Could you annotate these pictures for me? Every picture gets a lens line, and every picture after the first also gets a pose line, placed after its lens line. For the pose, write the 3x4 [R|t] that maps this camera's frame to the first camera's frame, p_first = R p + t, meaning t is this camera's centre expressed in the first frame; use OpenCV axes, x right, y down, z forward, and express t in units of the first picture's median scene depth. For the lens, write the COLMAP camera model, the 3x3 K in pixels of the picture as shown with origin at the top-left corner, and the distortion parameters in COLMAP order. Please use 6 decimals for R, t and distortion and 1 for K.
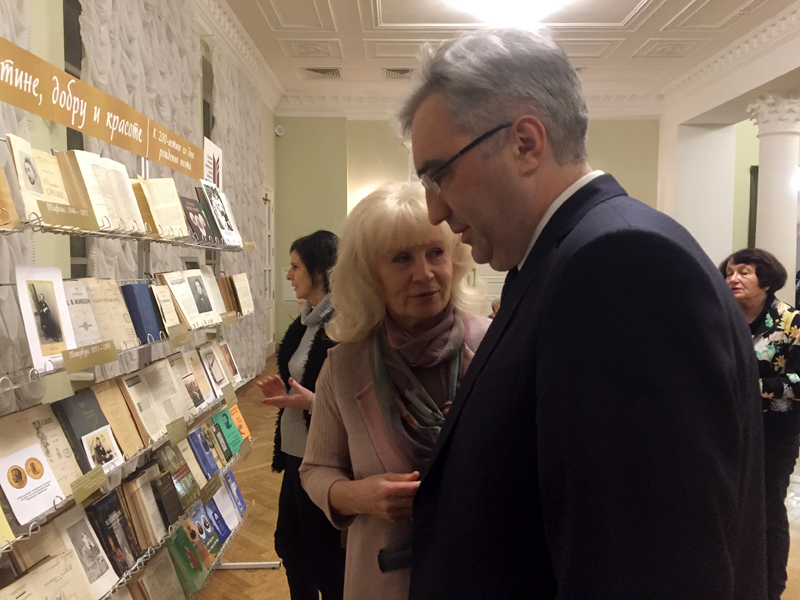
lens RADIAL K [[675.3, 0, 400.0], [0, 675.3, 300.0], [0, 0, 1]] dist [0.088029, -0.119198]
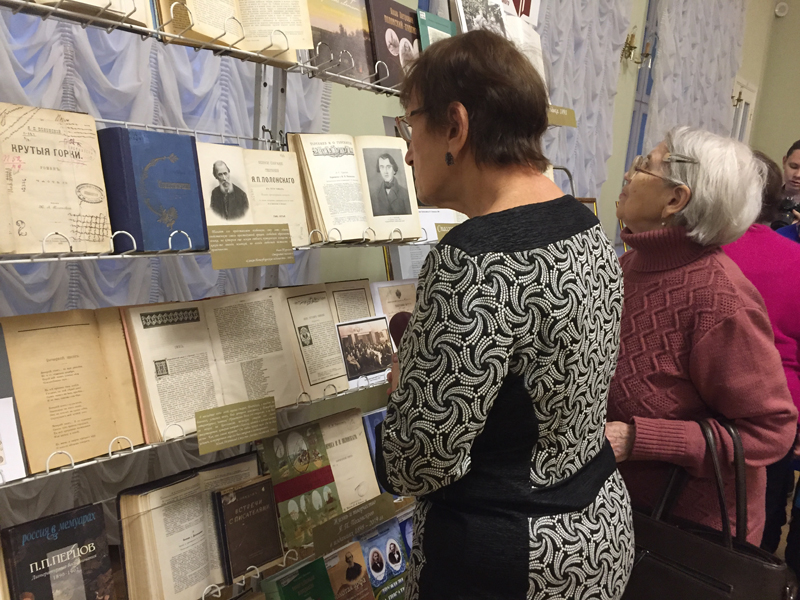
lens RADIAL K [[675.3, 0, 400.0], [0, 675.3, 300.0], [0, 0, 1]] dist [0.088029, -0.119198]
pose [[0.772068, 0.174292, -0.611173, 0.074368], [-0.106807, 0.983566, 0.145565, 0.005091], [0.626501, -0.047109, 0.777996, 0.616402]]
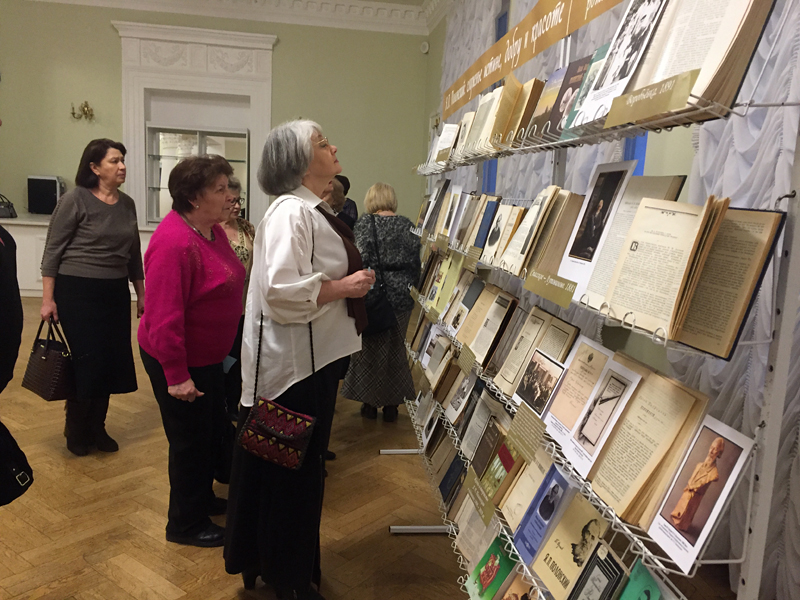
lens RADIAL K [[675.3, 0, 400.0], [0, 675.3, 300.0], [0, 0, 1]] dist [0.088029, -0.119198]
pose [[-0.991882, -0.017608, -0.125933, -0.103837], [-0.042547, 0.979239, 0.198195, -0.064287], [0.119829, 0.201944, -0.972039, 1.715146]]
